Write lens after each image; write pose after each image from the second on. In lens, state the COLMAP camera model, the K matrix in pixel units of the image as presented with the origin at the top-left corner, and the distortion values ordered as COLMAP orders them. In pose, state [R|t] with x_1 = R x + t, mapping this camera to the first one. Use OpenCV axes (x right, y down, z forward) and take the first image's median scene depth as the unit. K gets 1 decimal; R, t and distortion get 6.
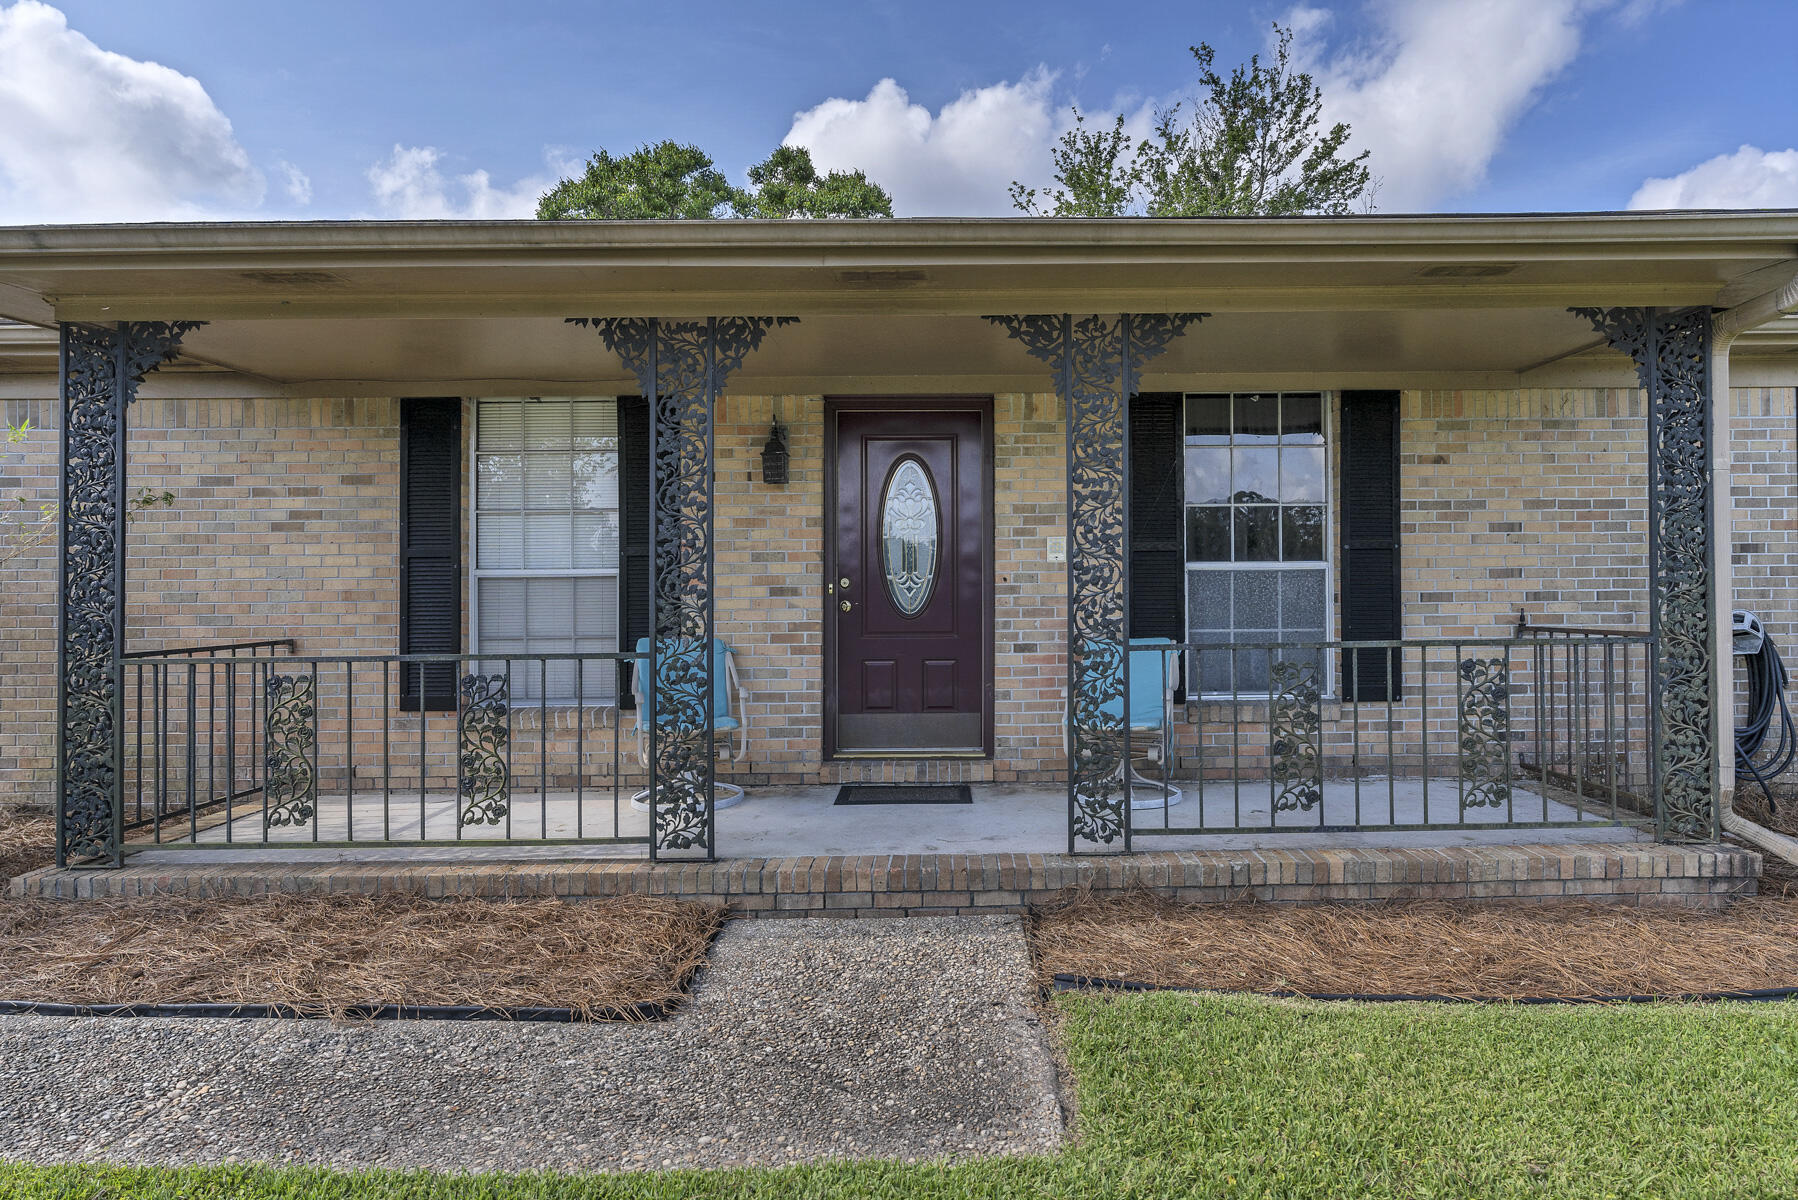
lens RADIAL K [[898.9, 0, 963.5], [0, 898.9, 684.9], [0, 0, 1]] dist [-0.001909, 0.000348]
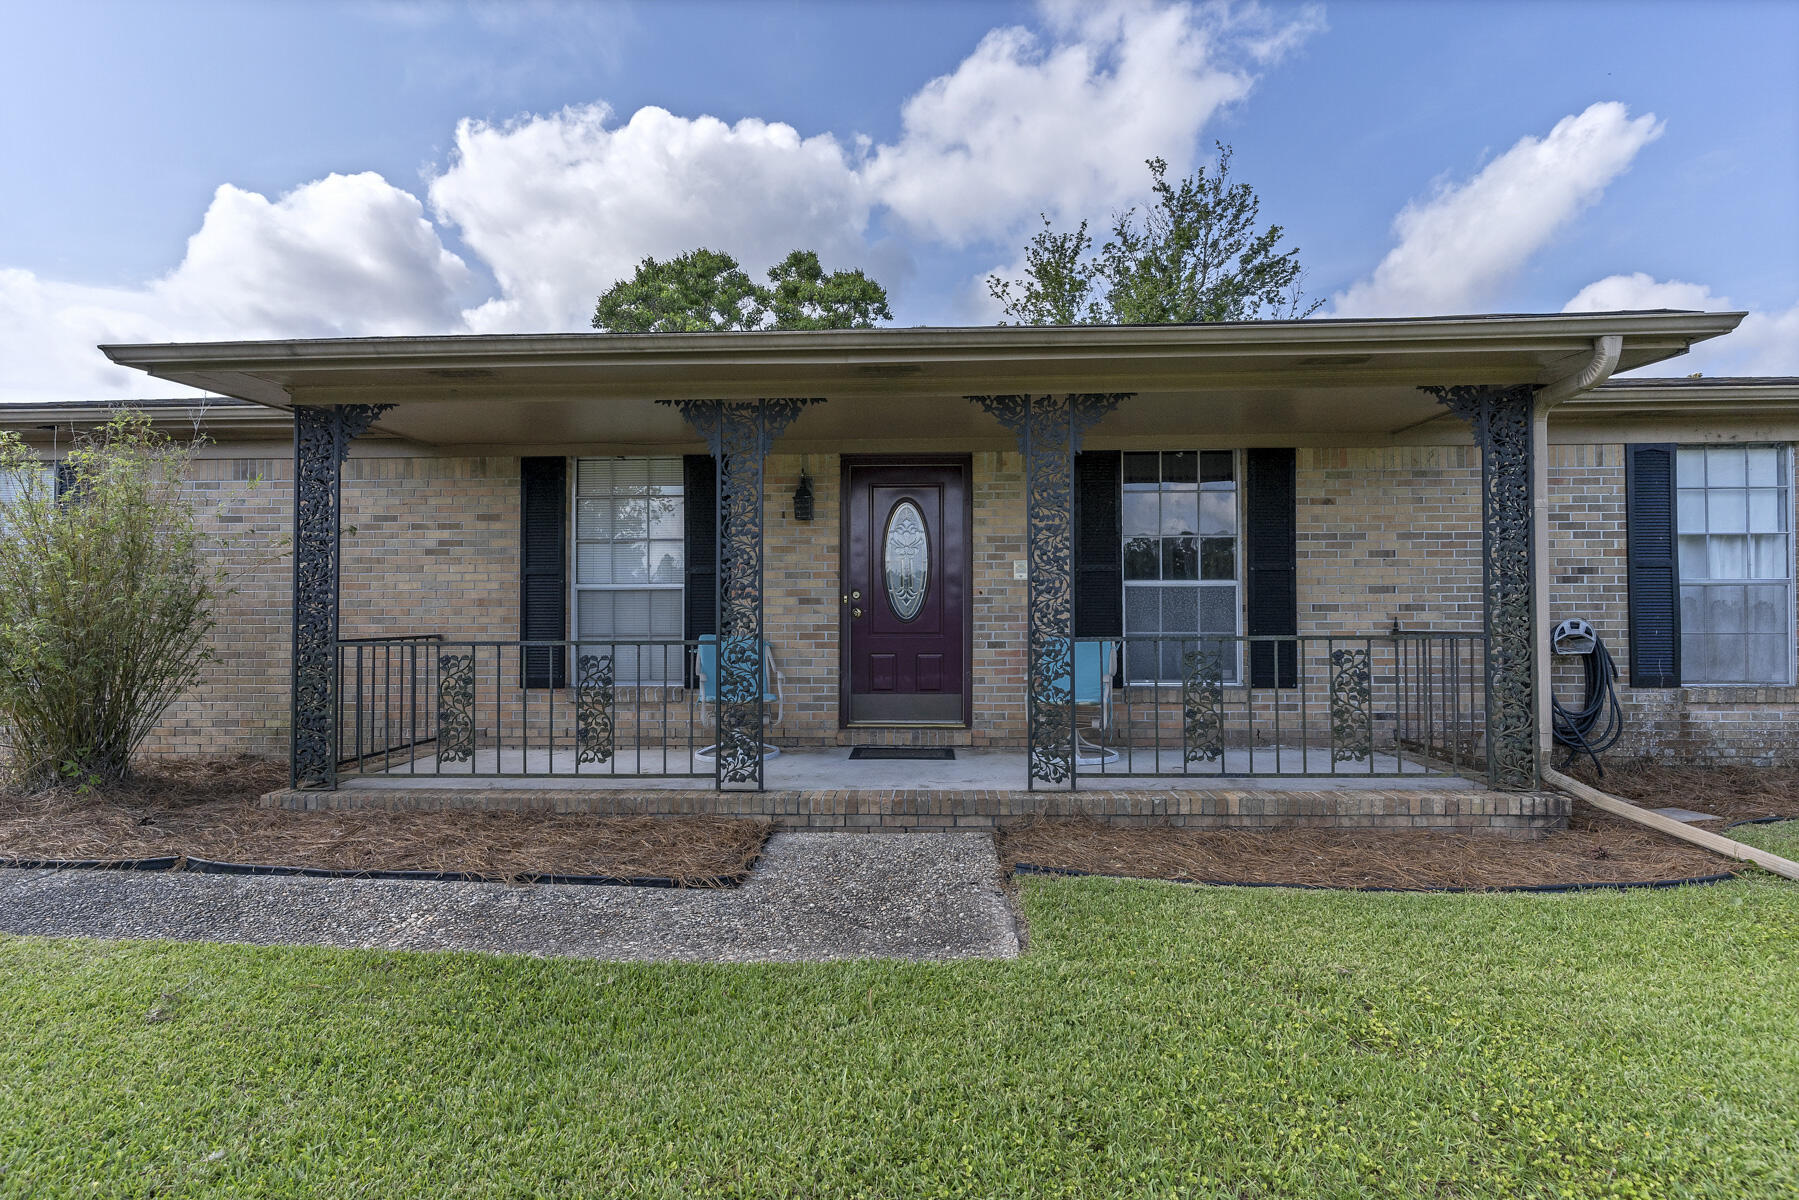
lens RADIAL K [[867.9, 0, 899.0], [0, 867.9, 605.8], [0, 0, 1]] dist [0.001125, 0.000189]
pose [[0.998685, 0.004806, -0.051033, -0.007203], [-0.011524, 0.991159, -0.132177, 0.068680], [0.049947, 0.132591, 0.989912, -0.238863]]
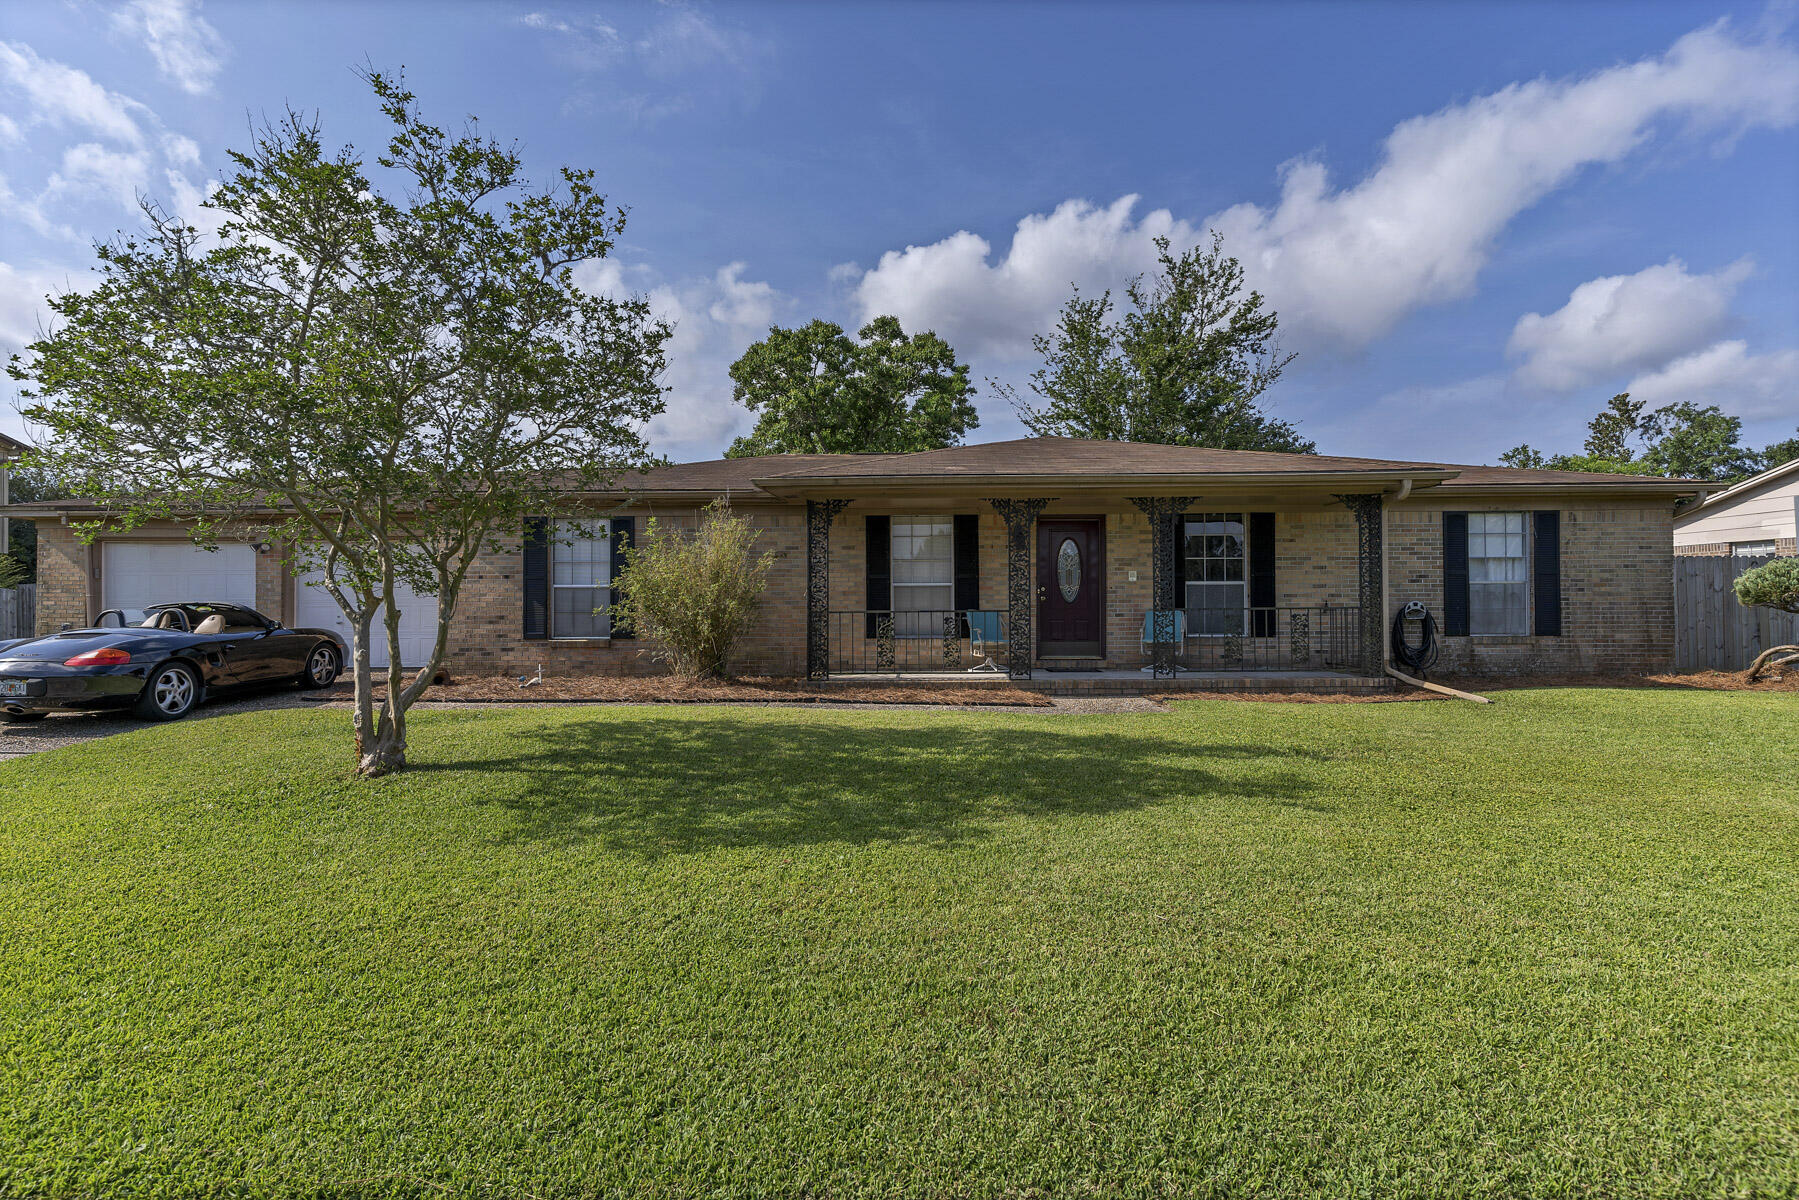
lens RADIAL K [[866.2, 0, 899.5], [0, 866.2, 600.0], [0, 0, 1]] dist [0.002988, 0.000167]
pose [[0.999543, 0.004229, -0.029928, -0.475872], [-0.008129, 0.991292, -0.131434, 0.238480], [0.029111, 0.131617, 0.990873, -1.398190]]
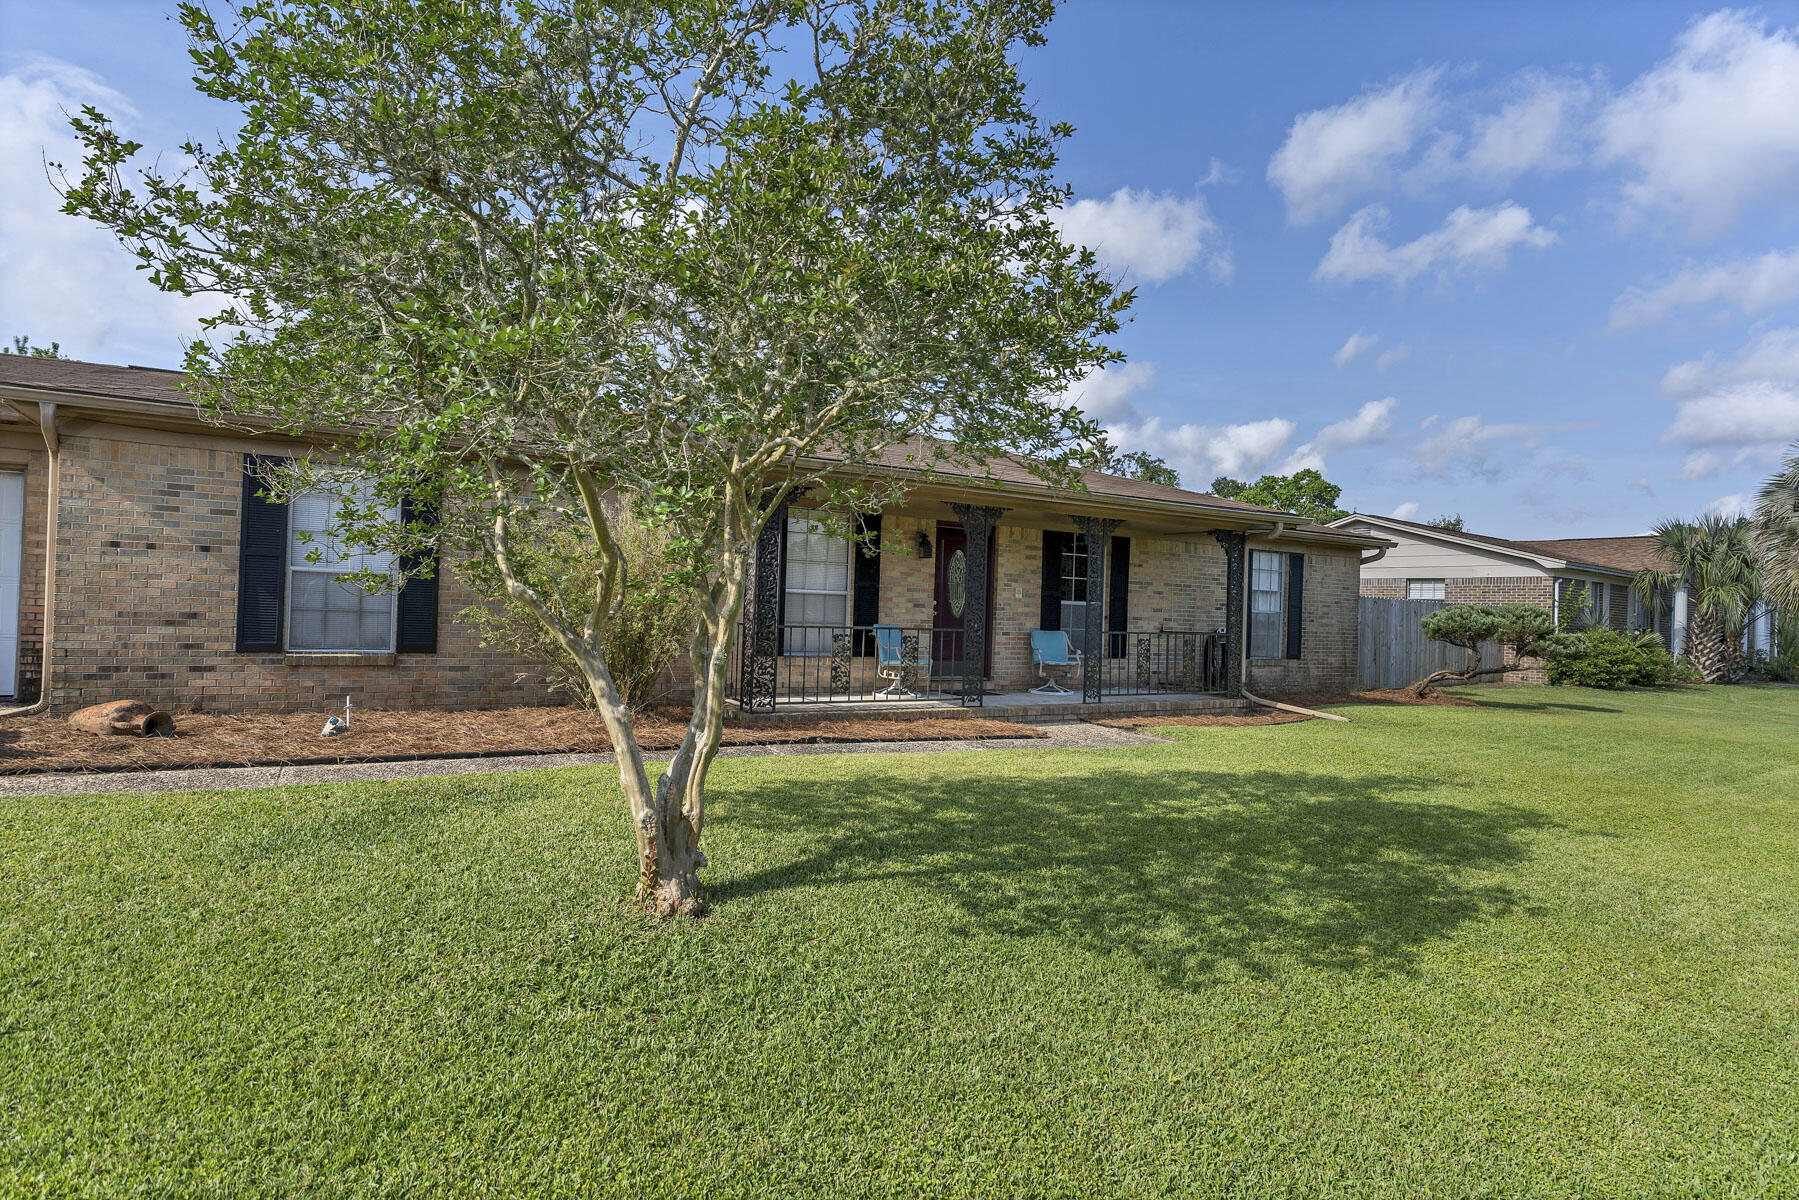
lens RADIAL K [[970.0, 0, 901.2], [0, 970.0, 605.4], [0, 0, 1]] dist [0.002455, -0.000493]
pose [[0.859812, 0.041642, 0.508910, -1.486536], [0.019252, 0.993317, -0.113805, 0.168406], [-0.510248, 0.107648, 0.853264, -1.025021]]
